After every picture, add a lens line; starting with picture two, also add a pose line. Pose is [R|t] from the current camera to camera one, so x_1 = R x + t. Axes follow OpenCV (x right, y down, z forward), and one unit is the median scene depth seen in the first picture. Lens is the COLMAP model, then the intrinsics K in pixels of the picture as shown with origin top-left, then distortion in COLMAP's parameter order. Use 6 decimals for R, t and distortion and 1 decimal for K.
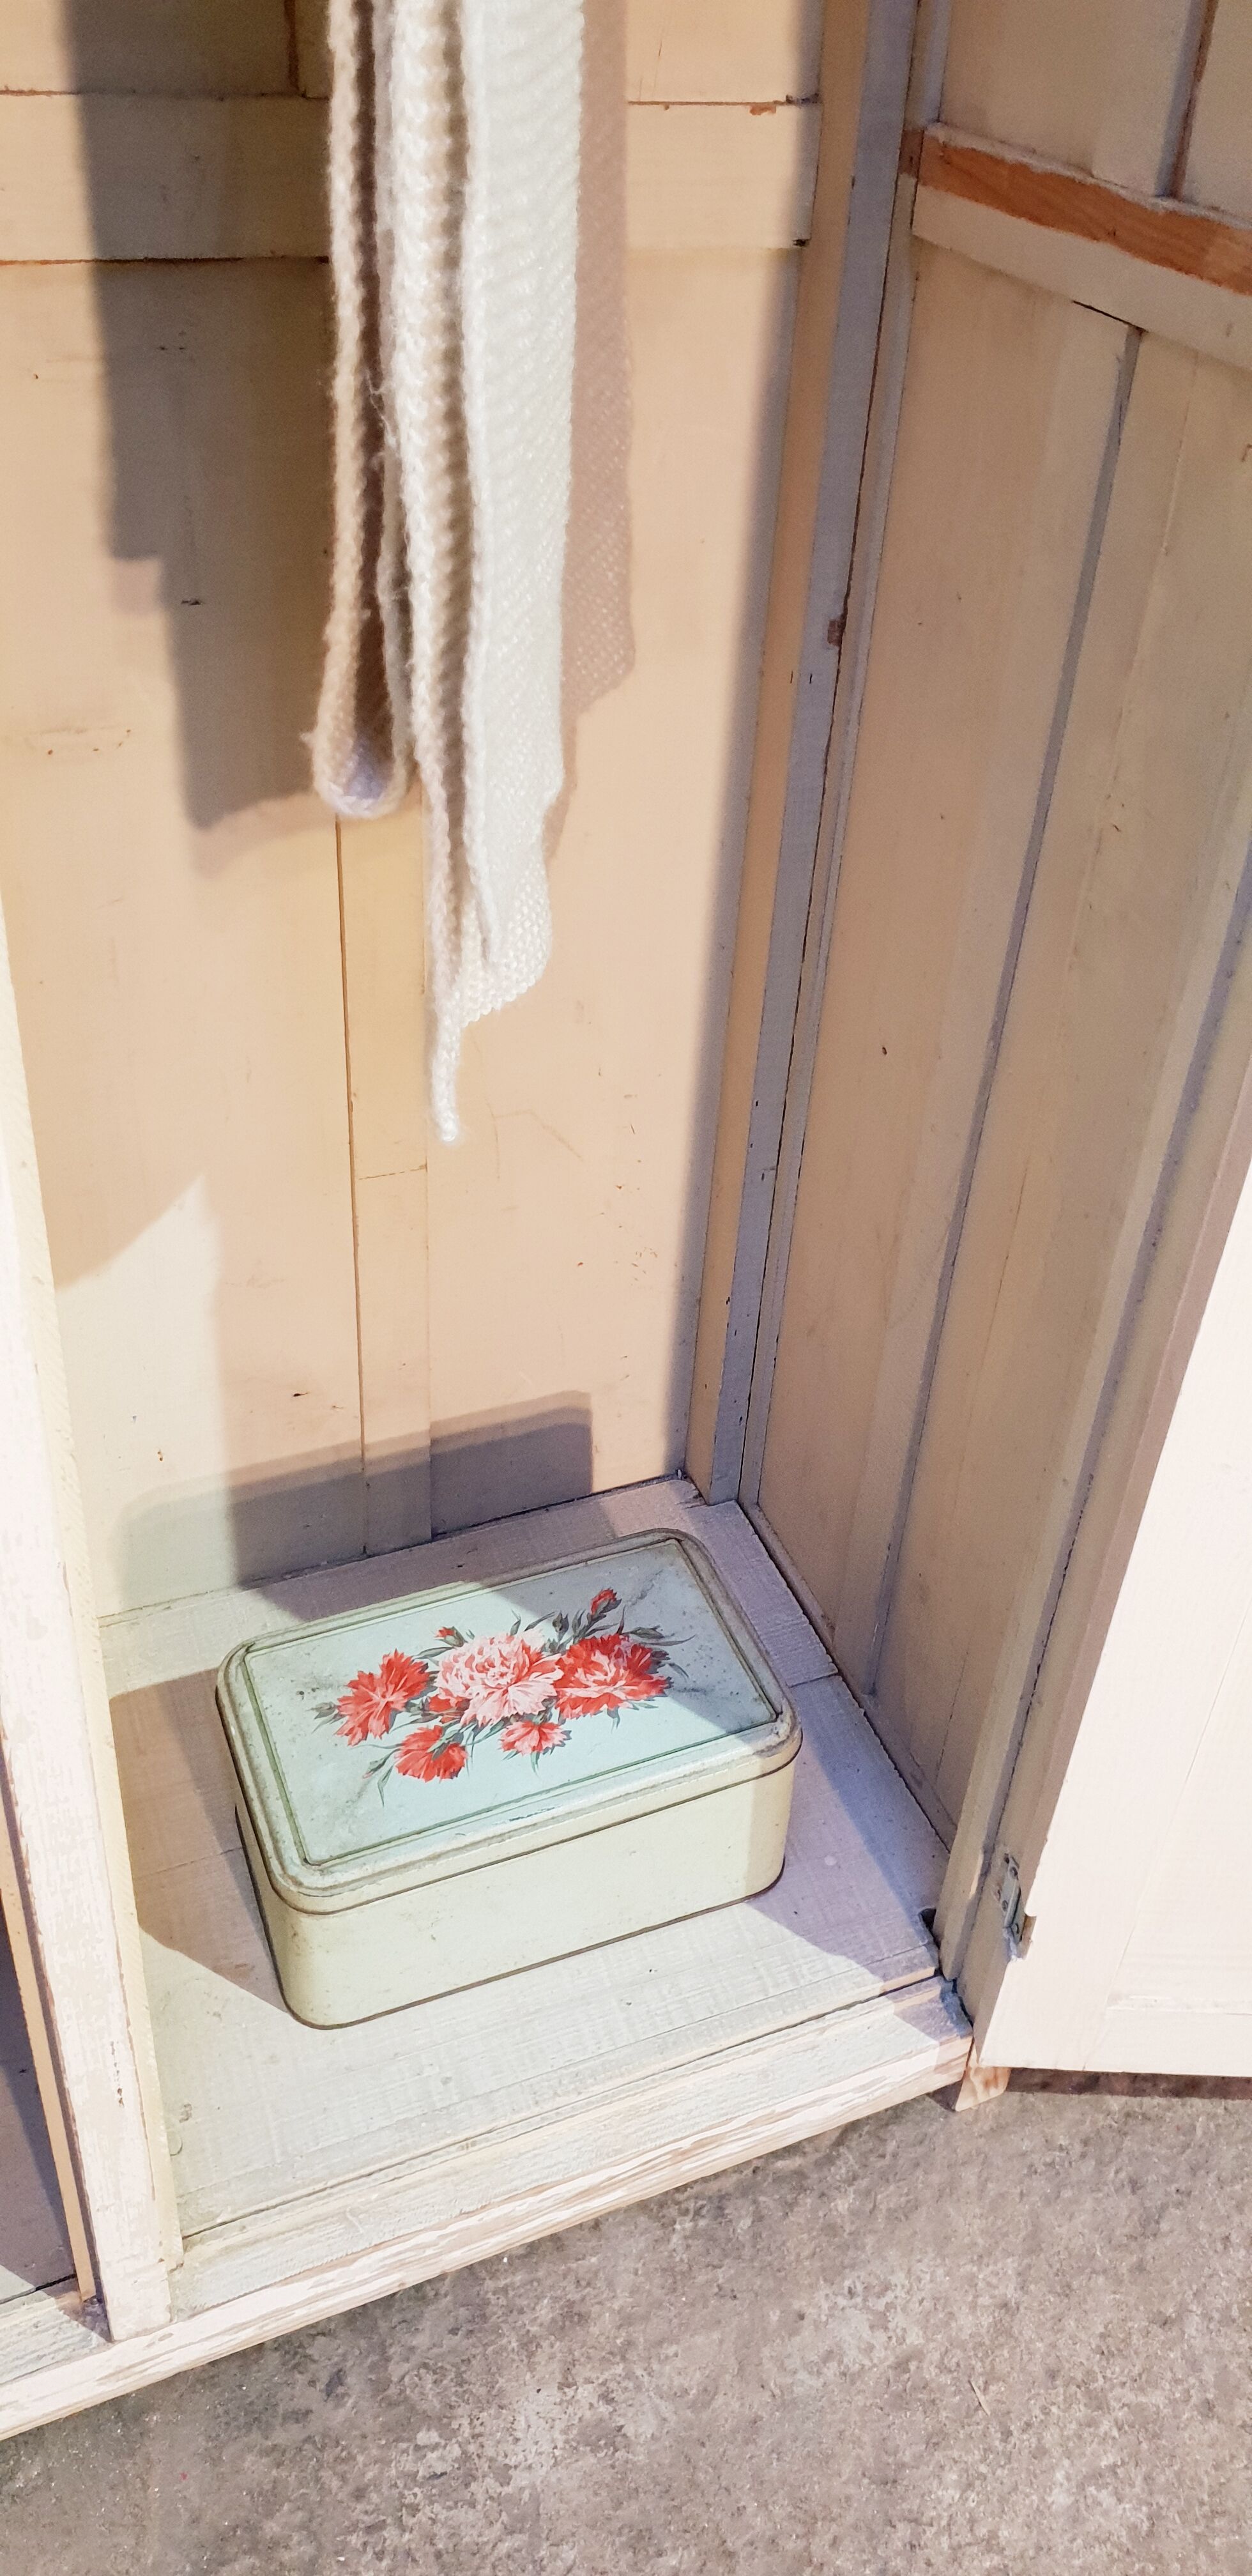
lens RADIAL K [[2023.8, 0, 662.4], [0, 2023.8, 1253.0], [0, 0, 1]] dist [0.008918, 0.005434]
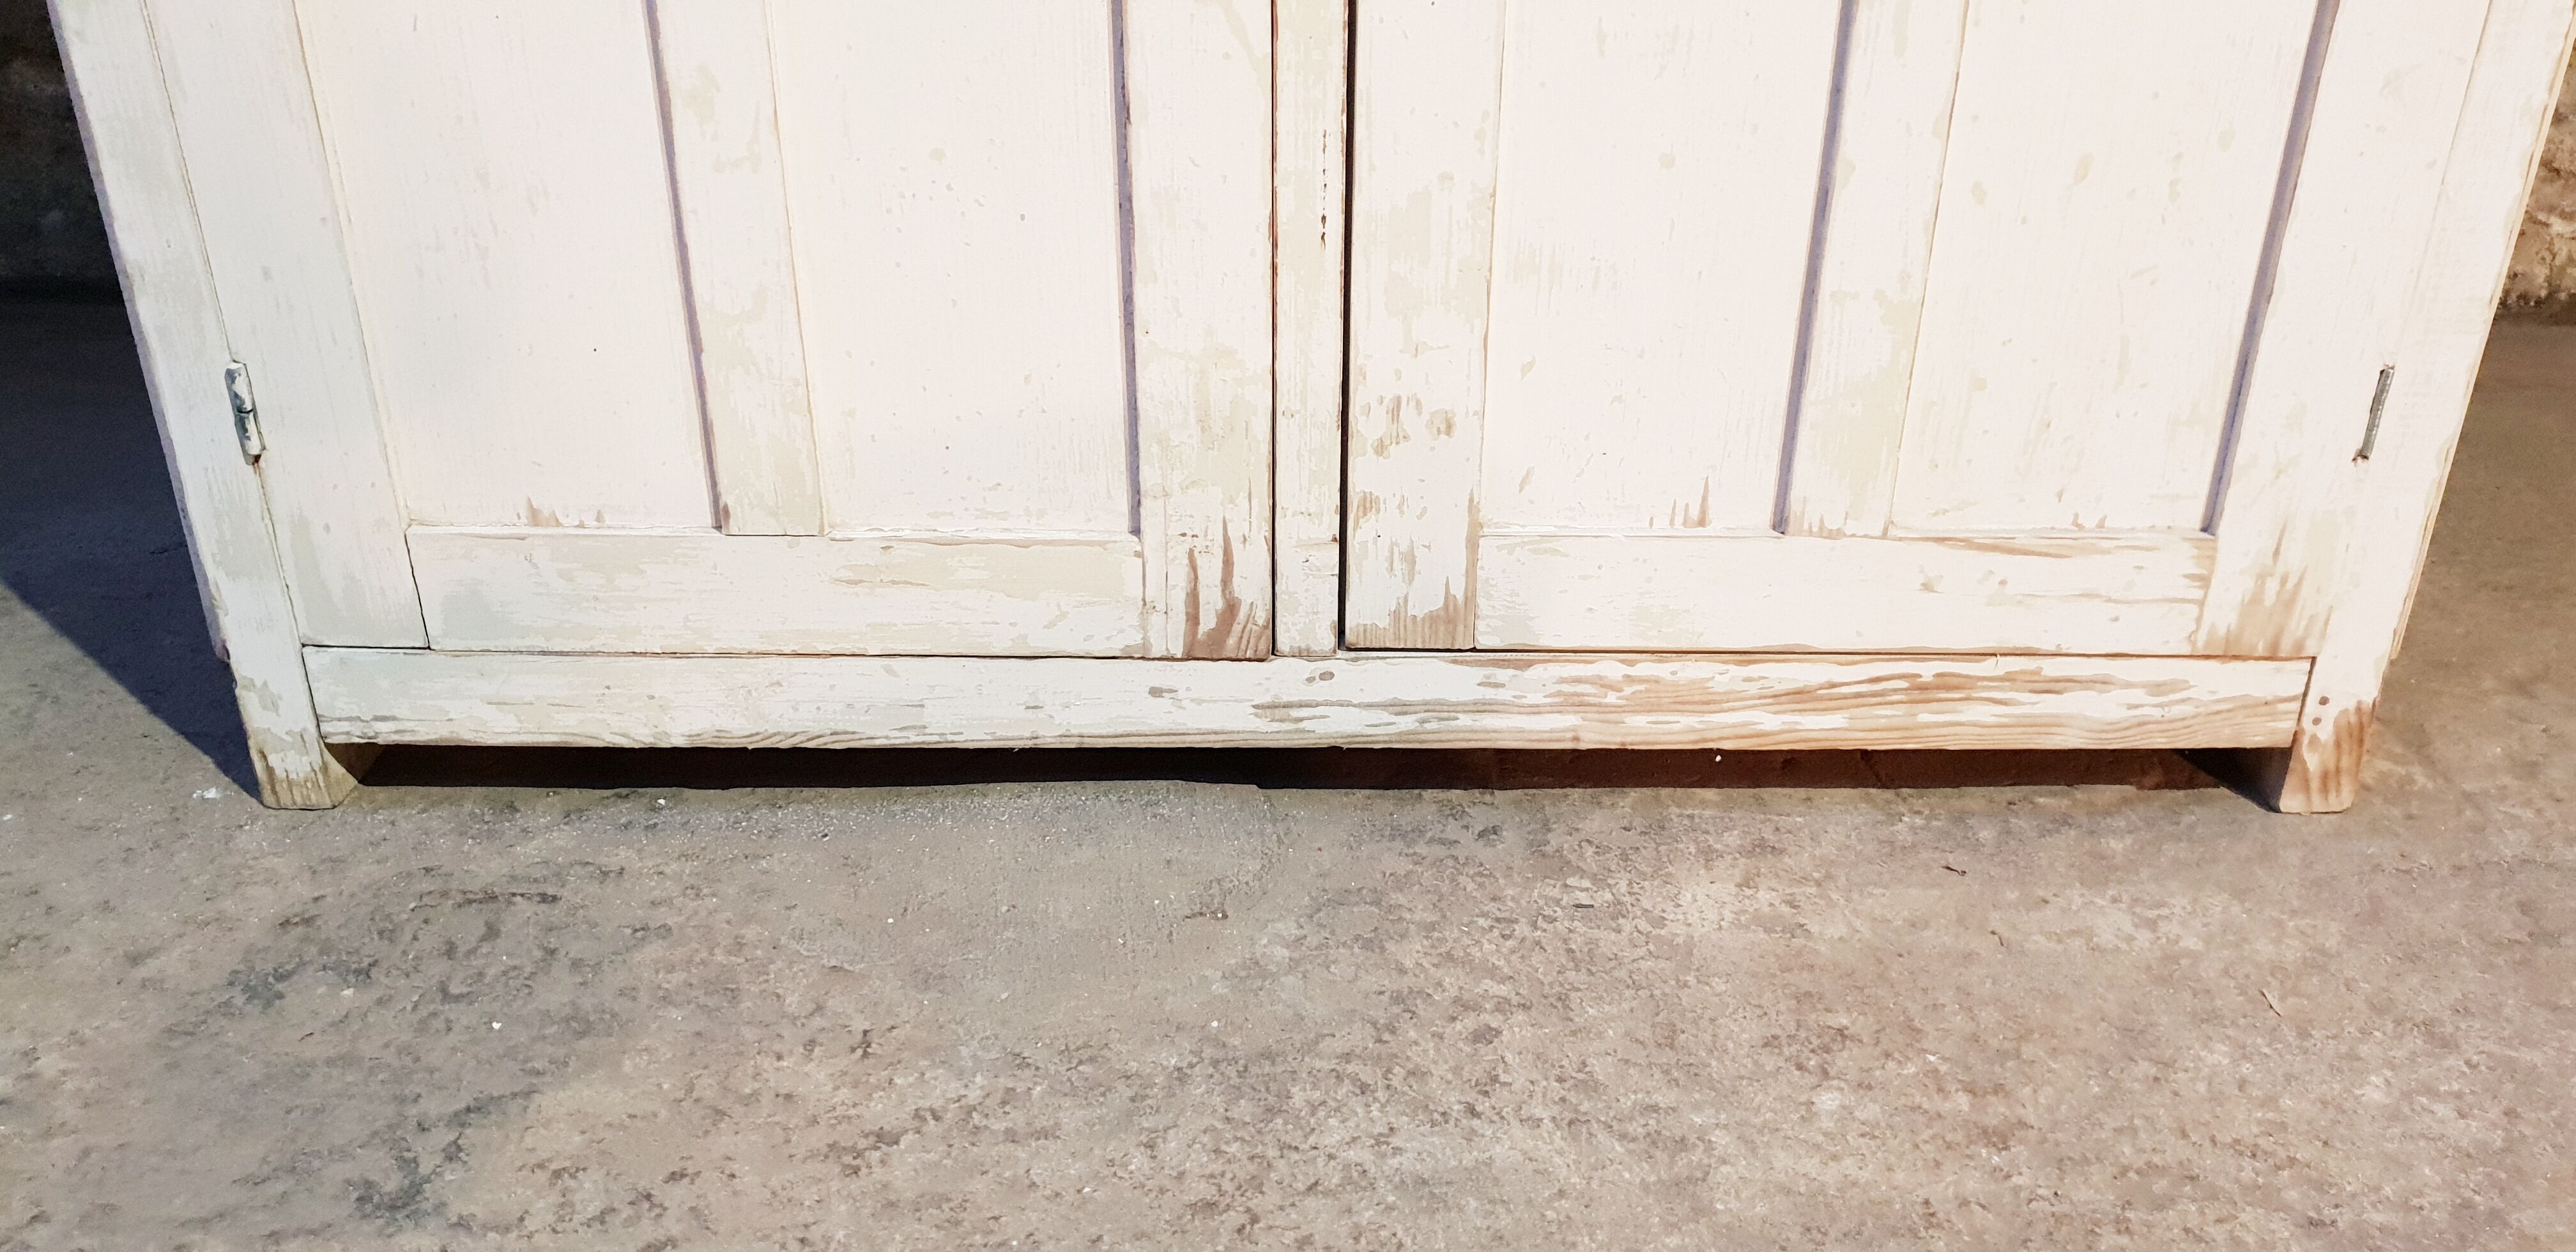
lens RADIAL K [[1999.8, 0, 1293.4], [0, 1999.8, 615.3], [0, 0, 1]] dist [0.016877, 0.005039]
pose [[0.922008, 0.112613, -0.370430, 0.077705], [-0.183263, 0.969734, -0.161338, 0.611247], [0.341050, 0.216641, 0.914741, 0.121961]]
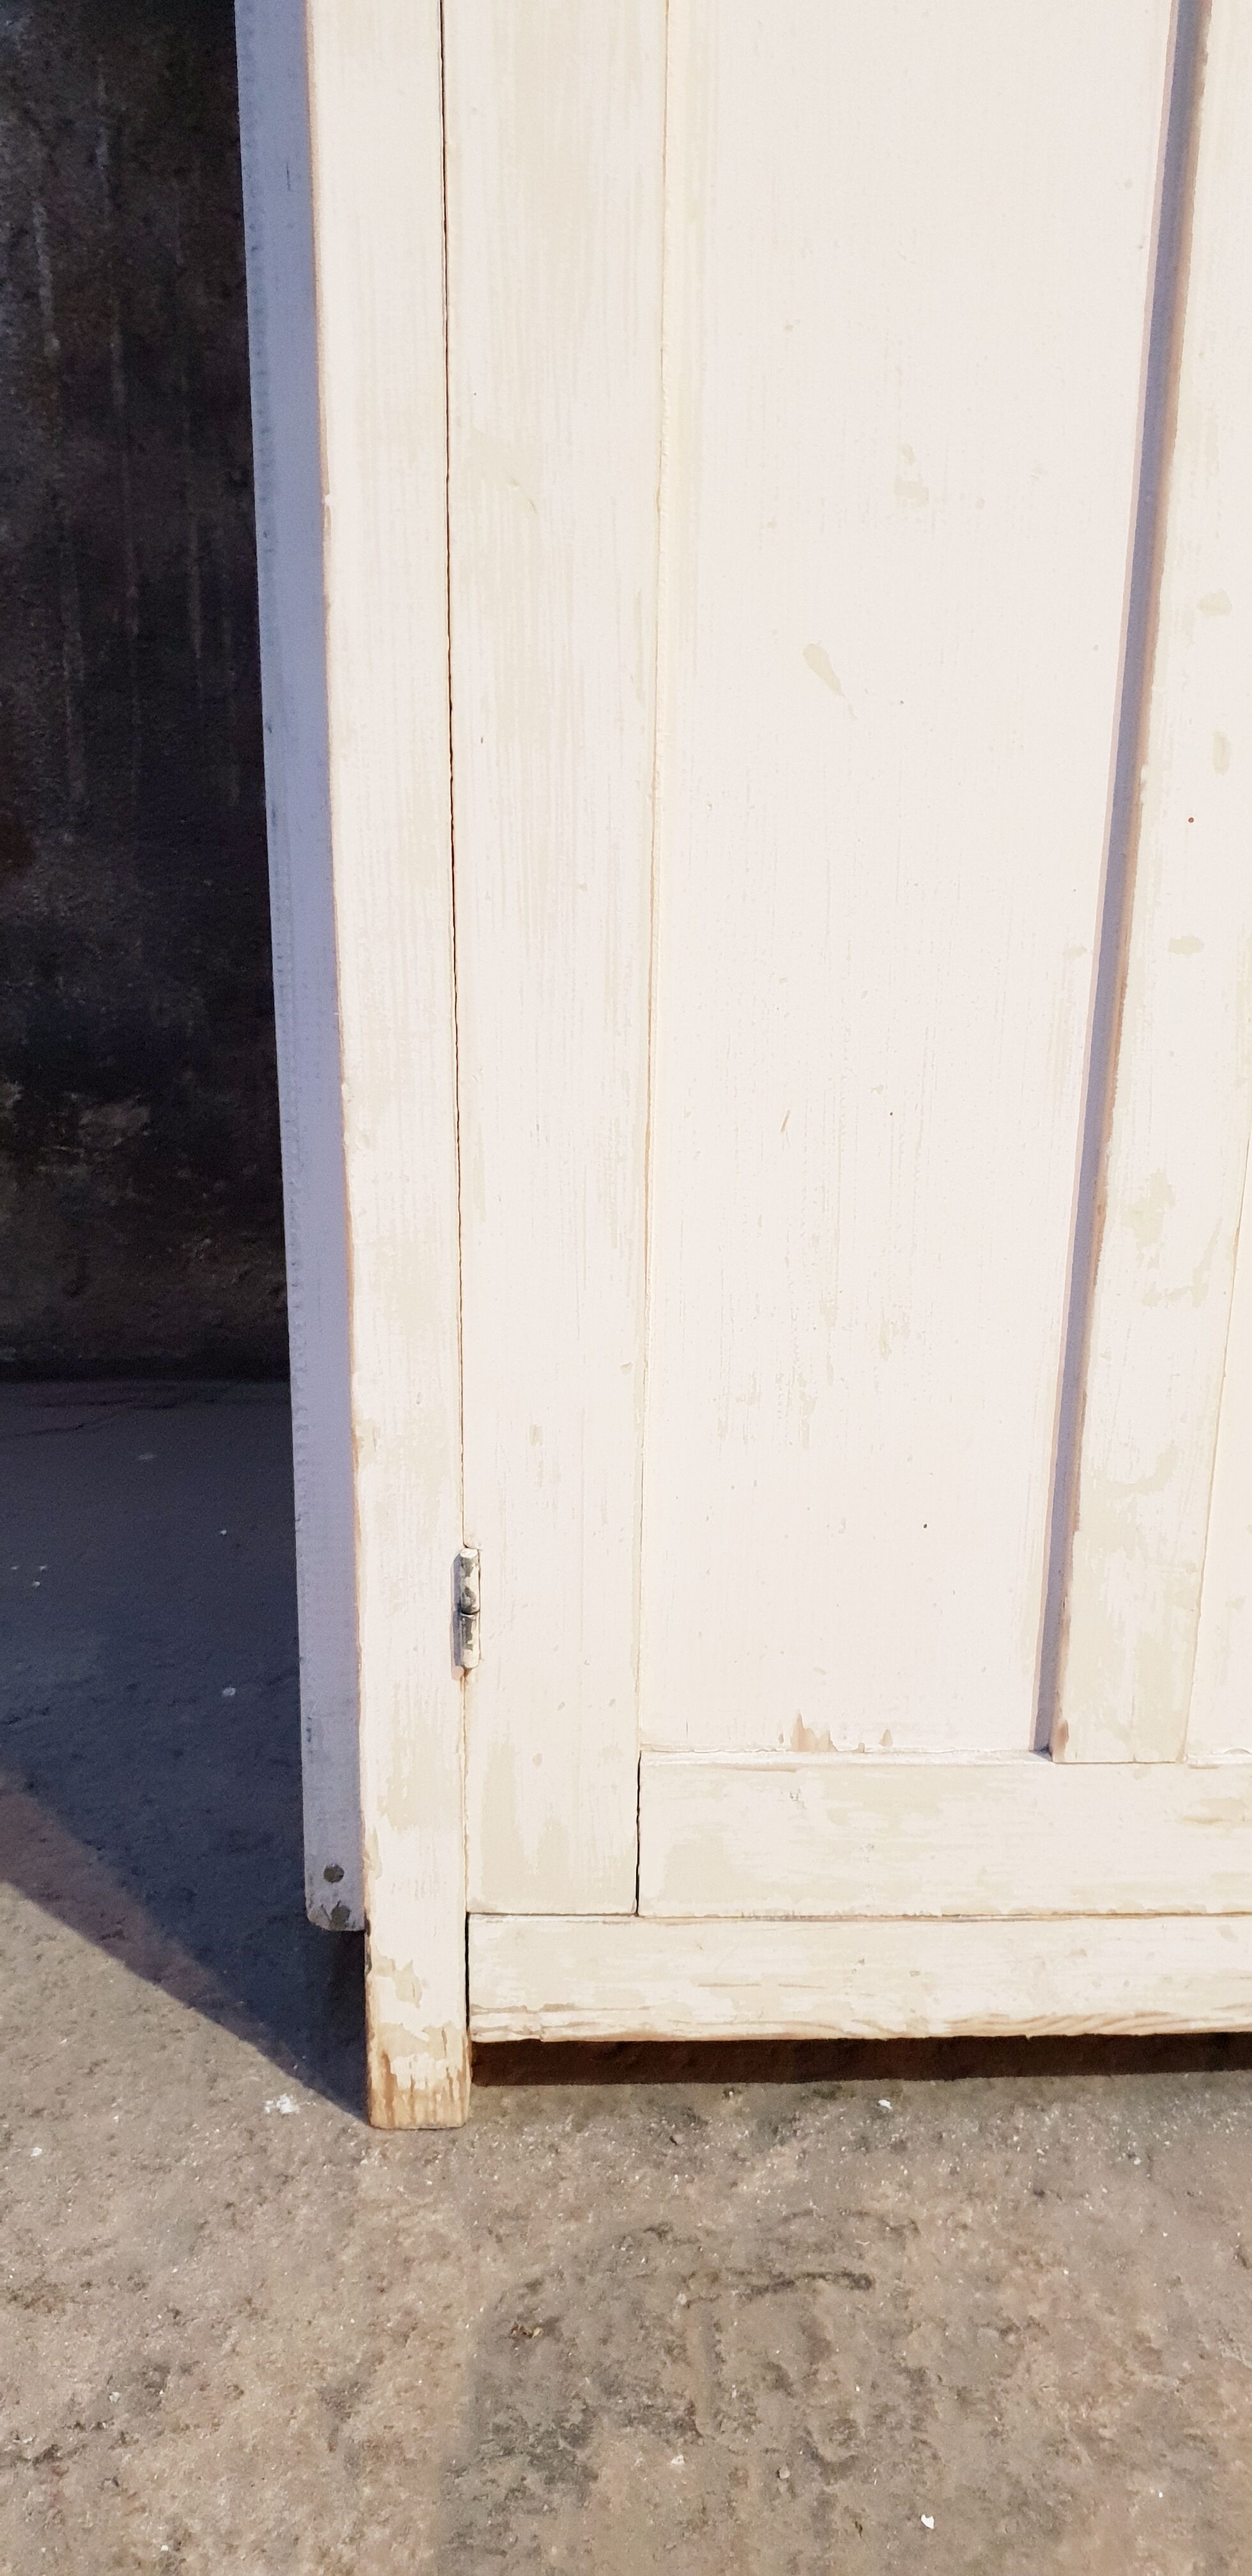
lens RADIAL K [[2050.3, 0, 649.3], [0, 2050.3, 1254.3], [0, 0, 1]] dist [0.005845, 0.010714]
pose [[0.939563, 0.042440, -0.339735, -0.359062], [-0.162188, 0.929057, -0.332486, 0.575578], [0.301523, 0.367493, 0.879791, 0.118766]]
